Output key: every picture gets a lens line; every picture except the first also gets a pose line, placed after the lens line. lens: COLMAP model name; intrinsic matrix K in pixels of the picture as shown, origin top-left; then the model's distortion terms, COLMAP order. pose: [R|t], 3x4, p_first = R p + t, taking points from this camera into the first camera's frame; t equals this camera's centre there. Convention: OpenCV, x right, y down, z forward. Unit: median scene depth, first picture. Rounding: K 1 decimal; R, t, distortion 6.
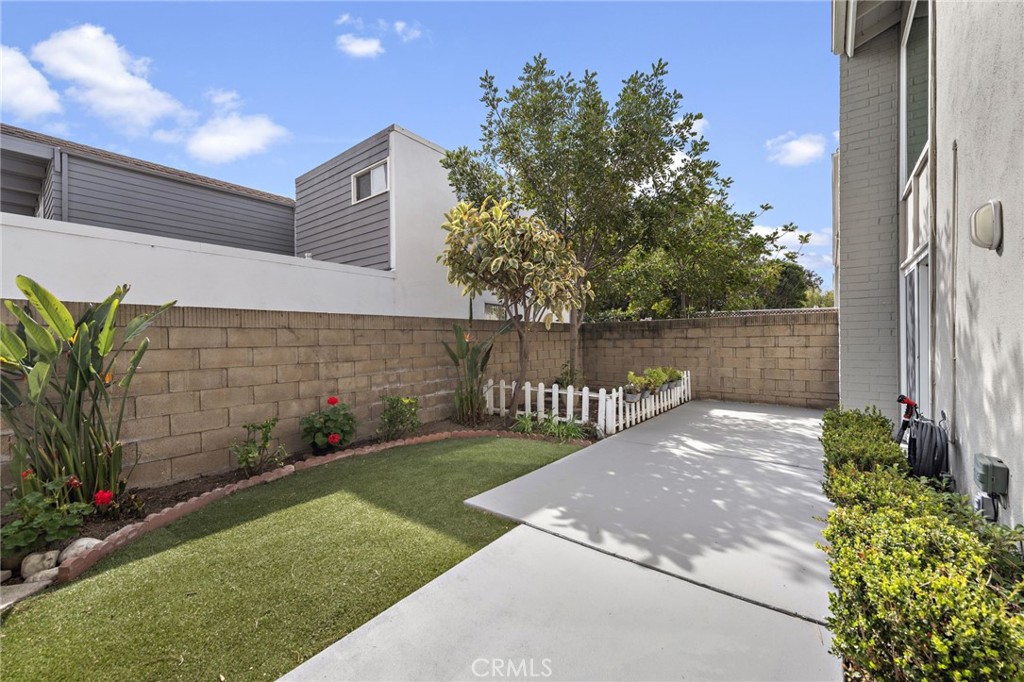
lens RADIAL K [[399.6, 0, 518.7], [0, 399.6, 338.8], [0, 0, 1]] dist [0.009102, -0.001343]
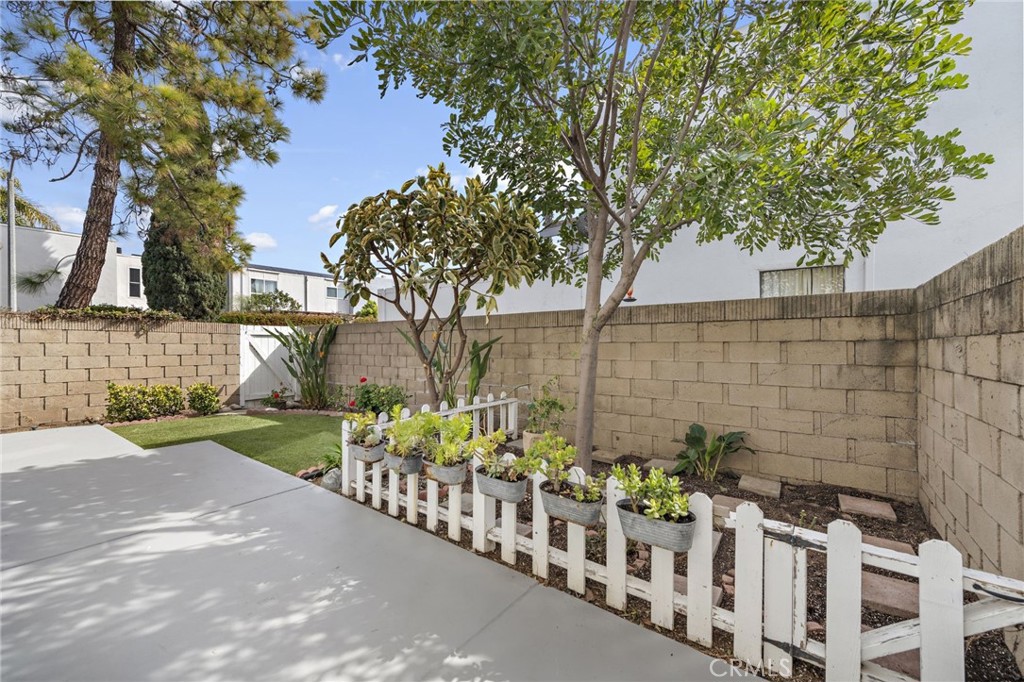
lens RADIAL K [[399.6, 0, 510.8], [0, 399.6, 340.5], [0, 0, 1]] dist [0.009102, -0.001343]
pose [[0.016529, 0.004845, -0.999852, 1.263772], [-0.004894, 0.999977, 0.004765, -0.005298], [0.999851, 0.004815, 0.016553, 1.836155]]
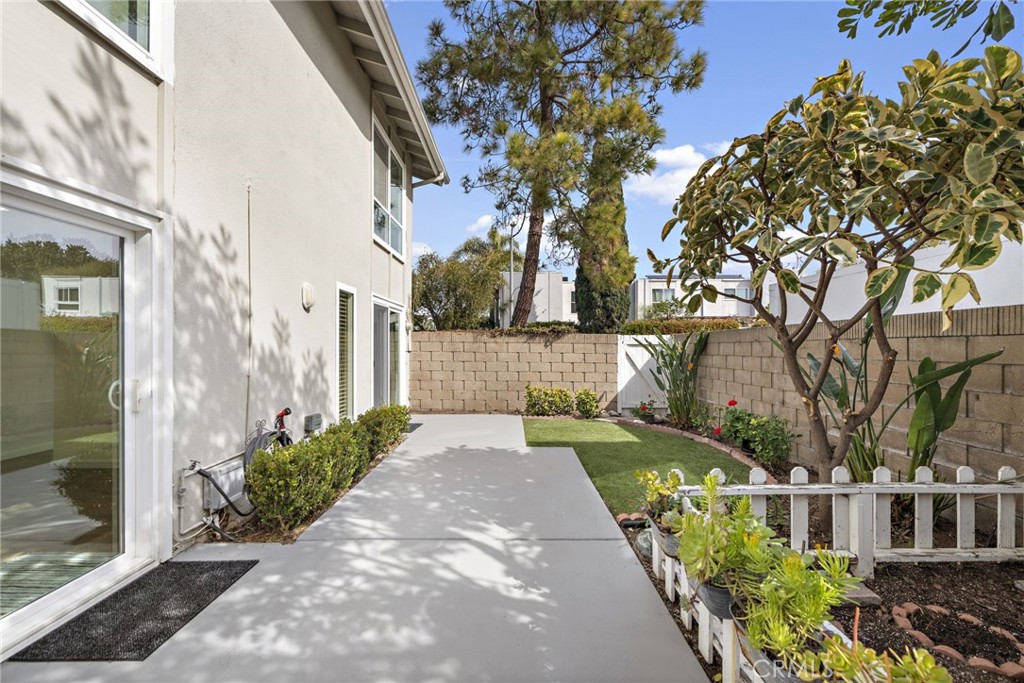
lens RADIAL K [[409.3, 0, 518.2], [0, 409.3, 345.3], [0, 0, 1]] dist [0.009718, -0.001592]
pose [[-0.781016, 0.008068, -0.624459, 0.949636], [0.005337, 0.999966, 0.006245, -0.032254], [0.624488, 0.001545, -0.781033, 1.863593]]
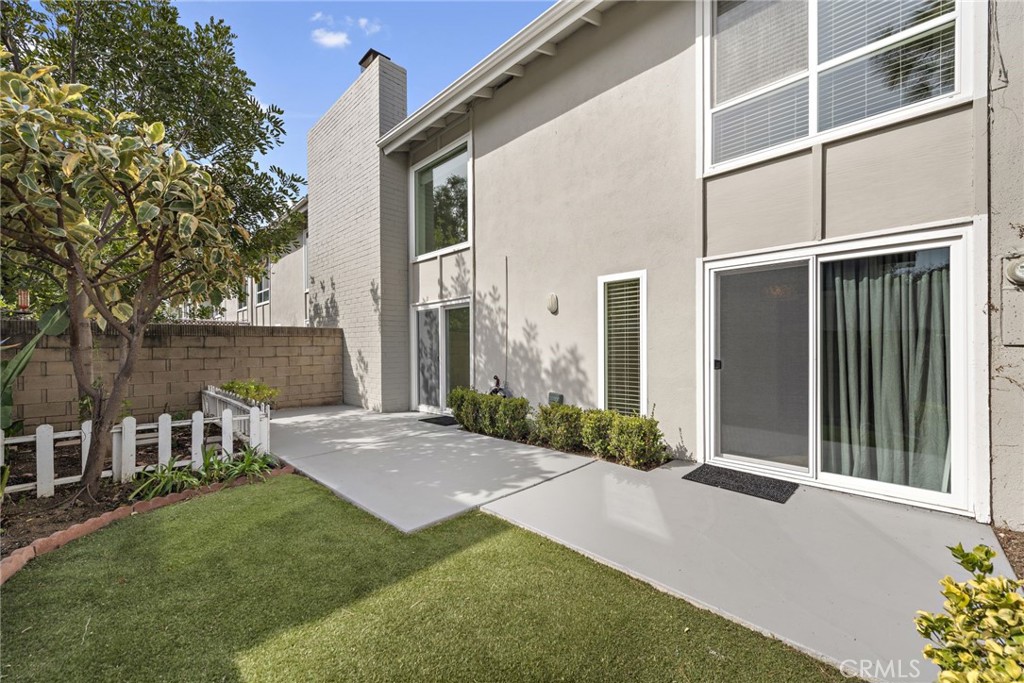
lens RADIAL K [[399.6, 0, 513.6], [0, 399.6, 347.9], [0, 0, 1]] dist [0.009102, -0.001343]
pose [[0.108748, 0.008759, 0.994031, -0.818389], [-0.000515, 0.999962, -0.008755, 0.014785], [-0.994069, 0.000440, 0.108749, 0.572033]]
